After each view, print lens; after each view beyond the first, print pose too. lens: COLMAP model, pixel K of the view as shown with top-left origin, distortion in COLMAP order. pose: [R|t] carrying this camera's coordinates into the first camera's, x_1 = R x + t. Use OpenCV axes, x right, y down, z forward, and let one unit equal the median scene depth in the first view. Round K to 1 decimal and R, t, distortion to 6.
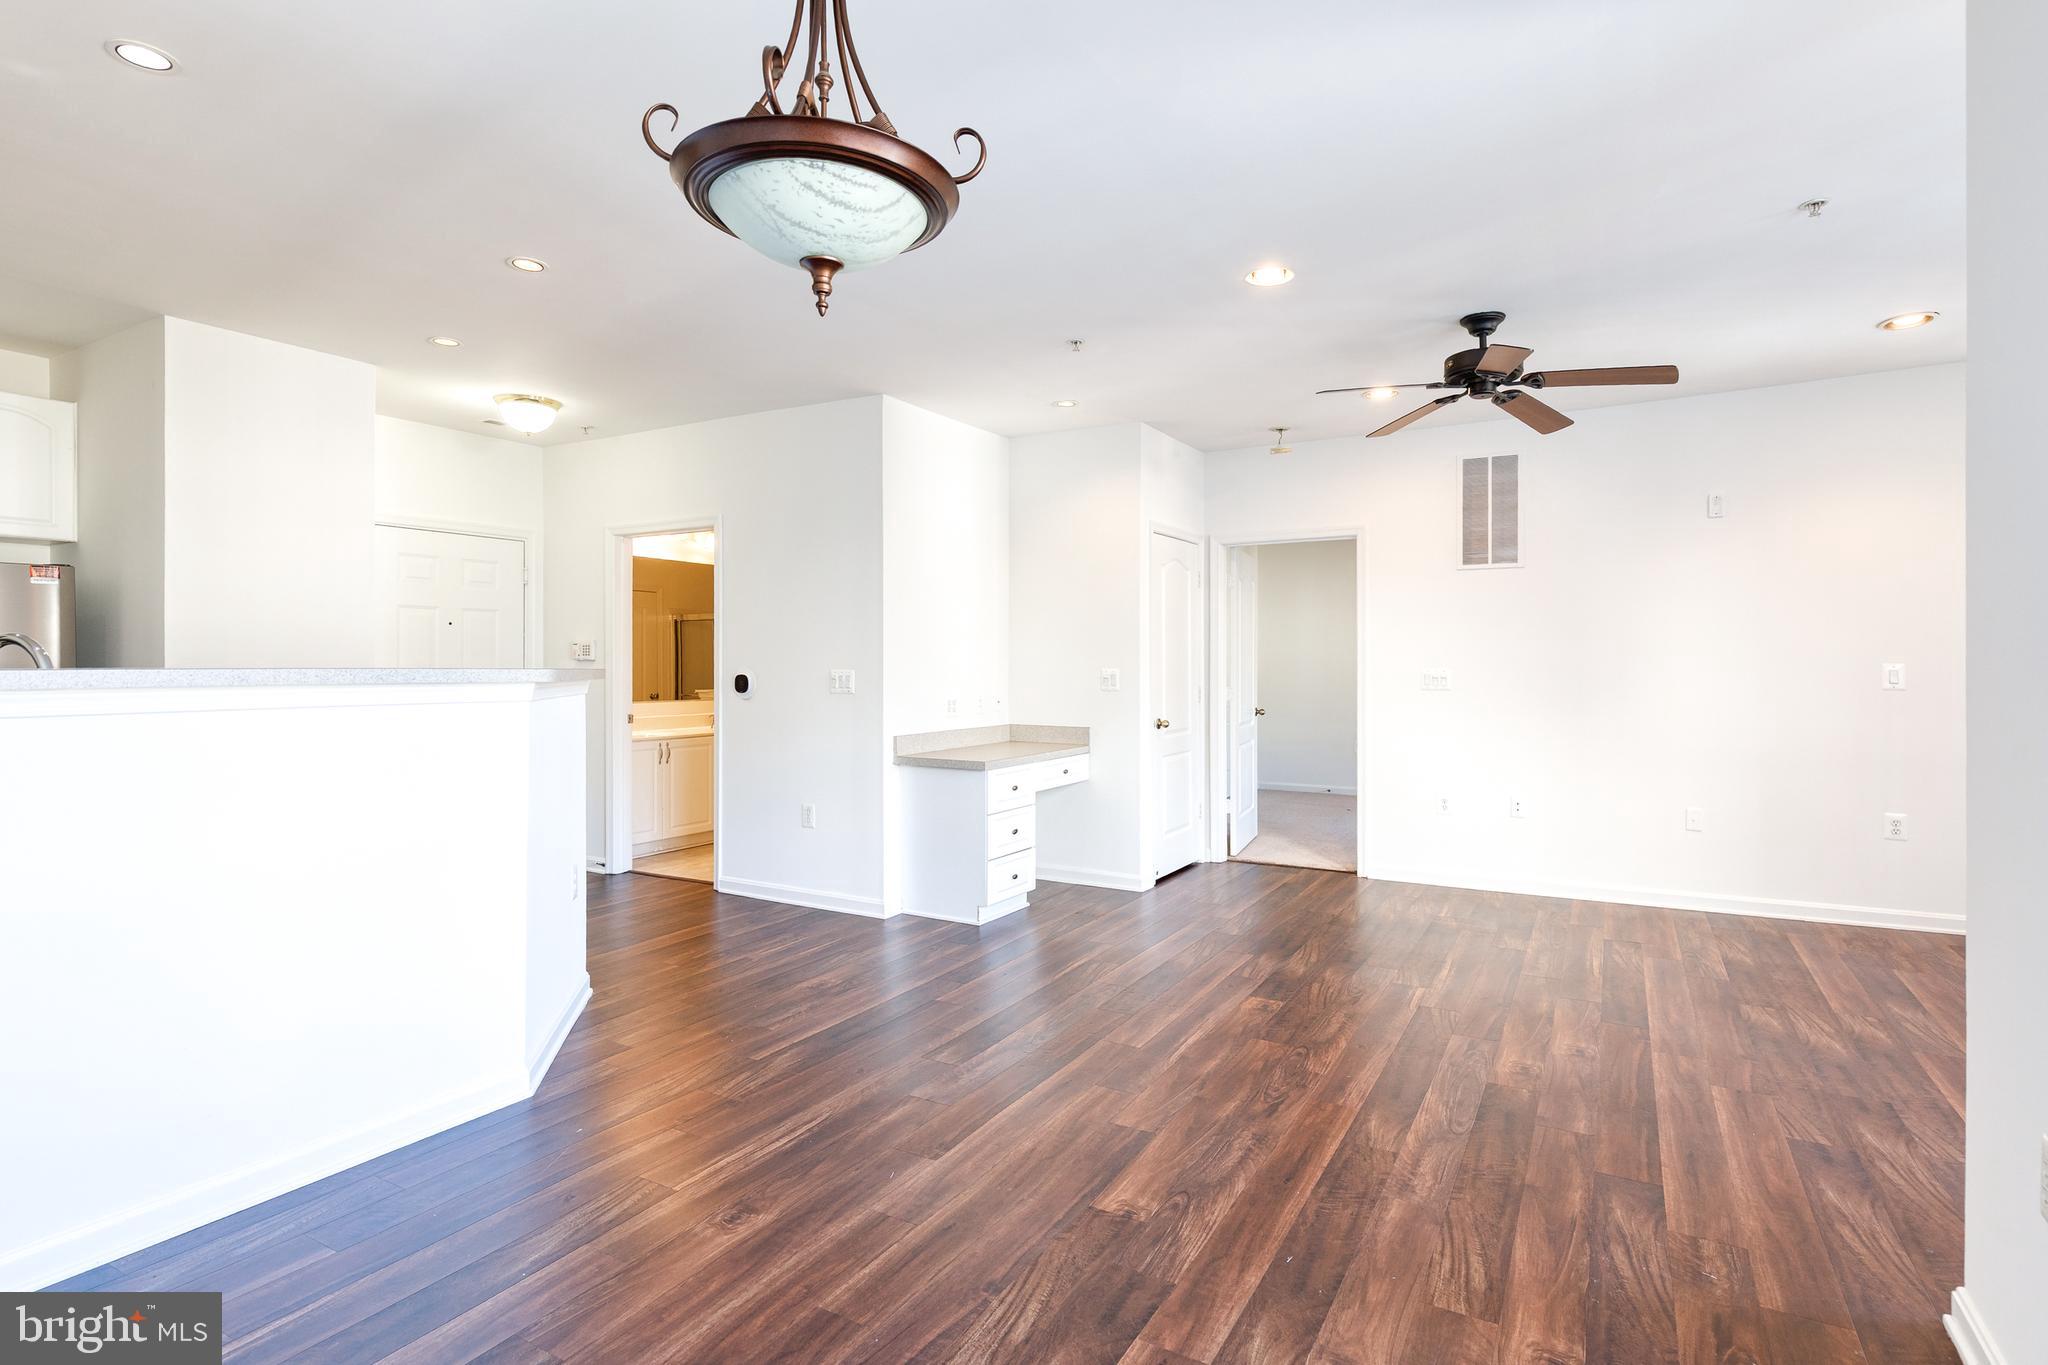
lens RADIAL K [[1017.4, 0, 1066.4], [0, 1017.4, 662.0], [0, 0, 1]] dist [0.024525, -0.014874]
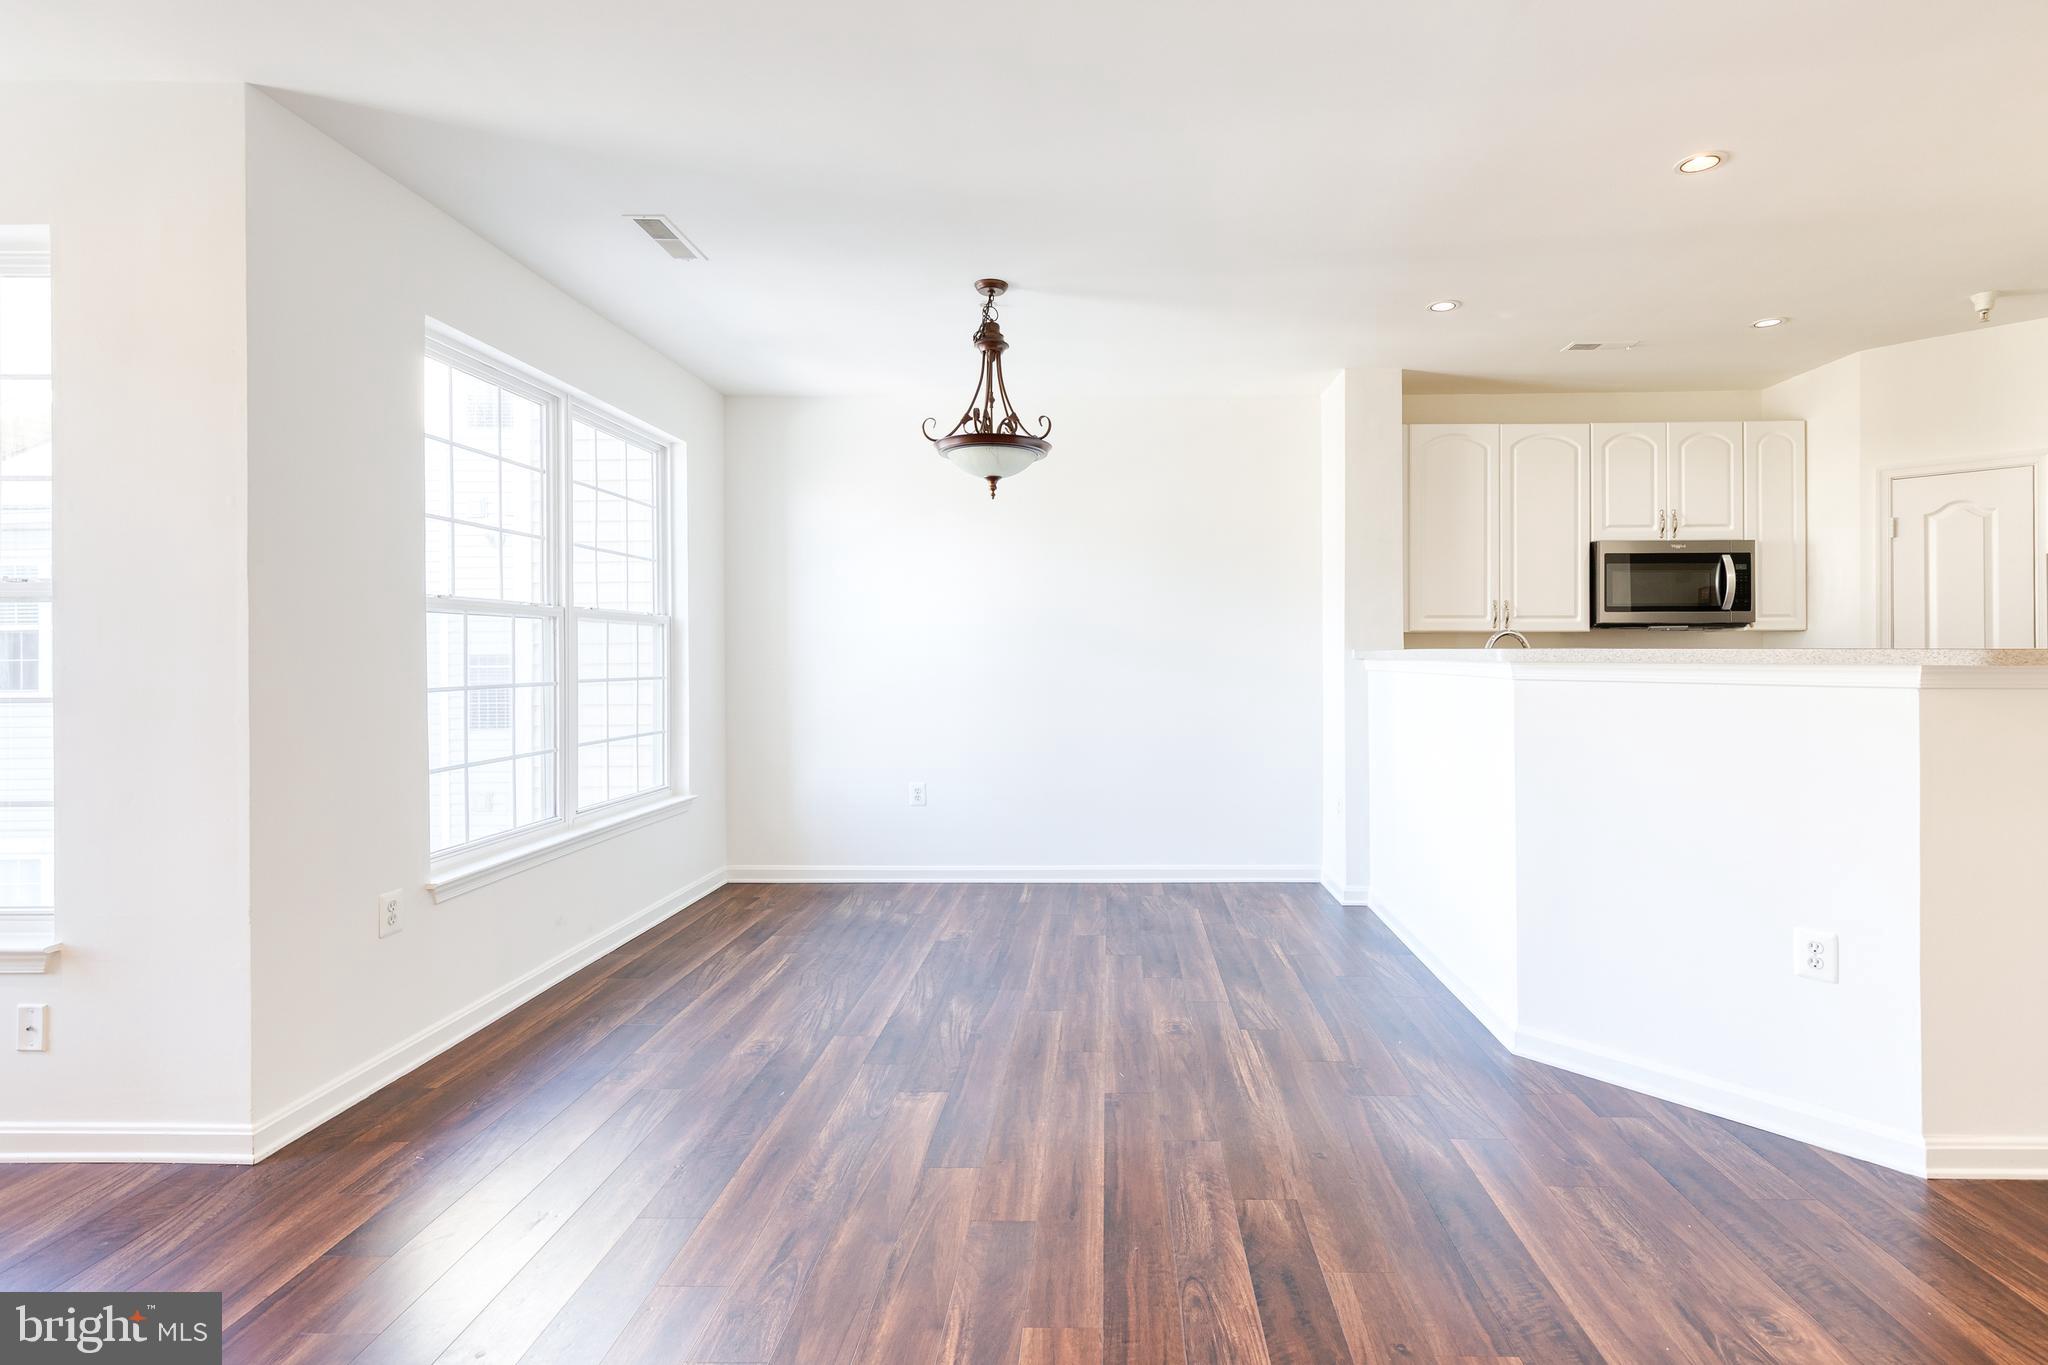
lens RADIAL K [[943.0, 0, 1057.1], [0, 943.0, 655.8], [0, 0, 1]] dist [0.009236, -0.000276]
pose [[-0.902354, 0.004332, -0.430974, 0.274677], [0.005673, 0.999982, -0.001826, 0.014832], [0.430958, -0.004092, -0.902363, 1.471506]]
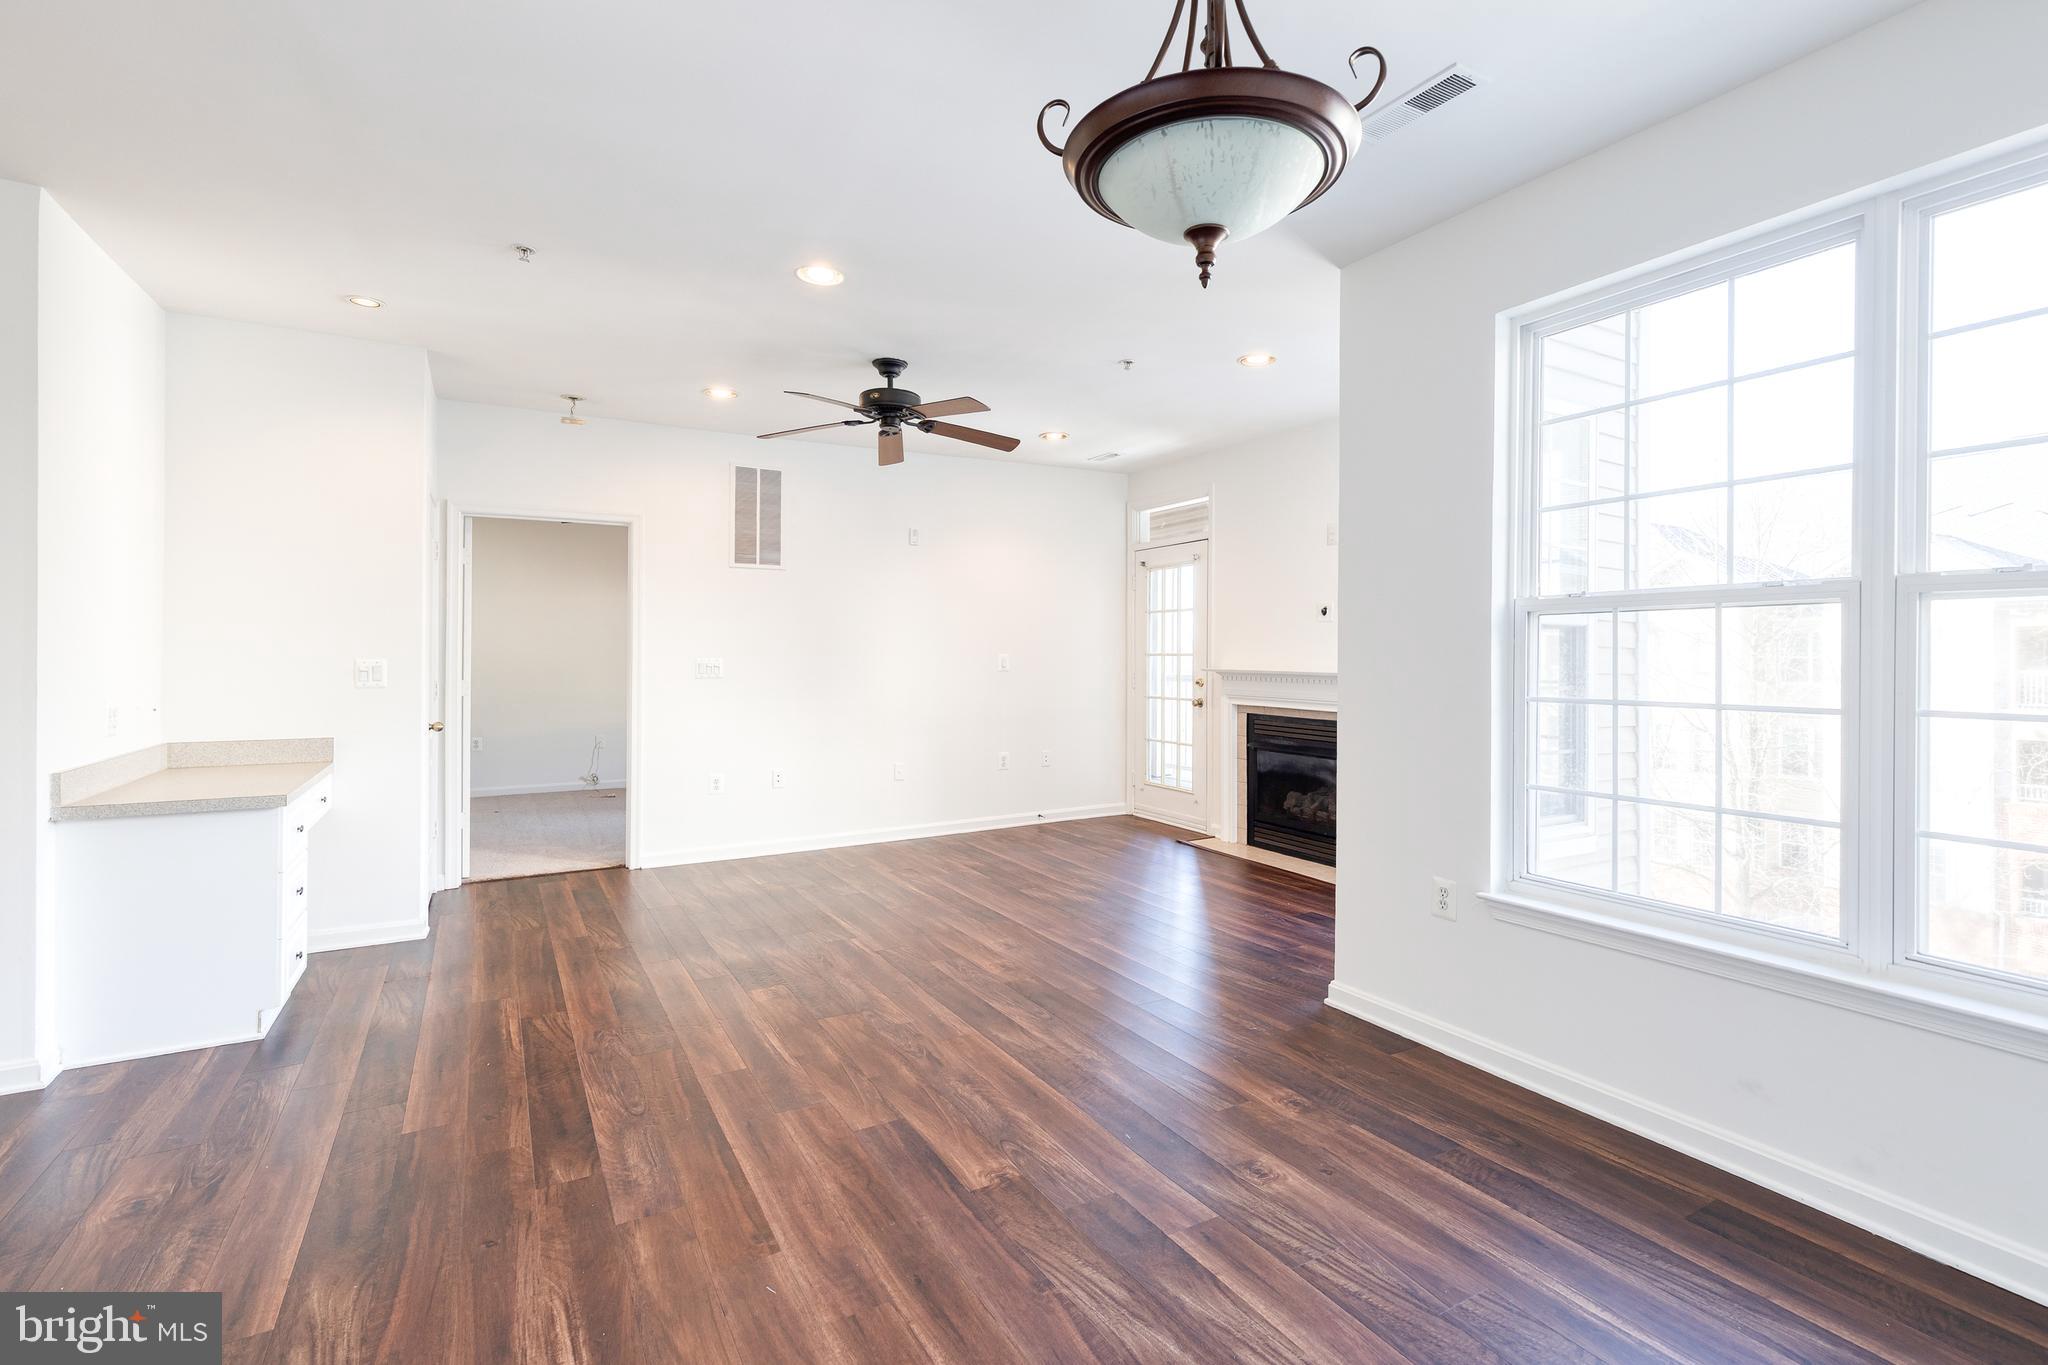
lens RADIAL K [[943.0, 0, 1057.1], [0, 943.0, 655.8], [0, 0, 1]] dist [0.009236, -0.000276]
pose [[0.503458, 0.000900, 0.864019, -0.525055], [-0.002663, 0.999996, 0.000510, 0.004410], [-0.864015, -0.002558, 0.503459, 0.329146]]
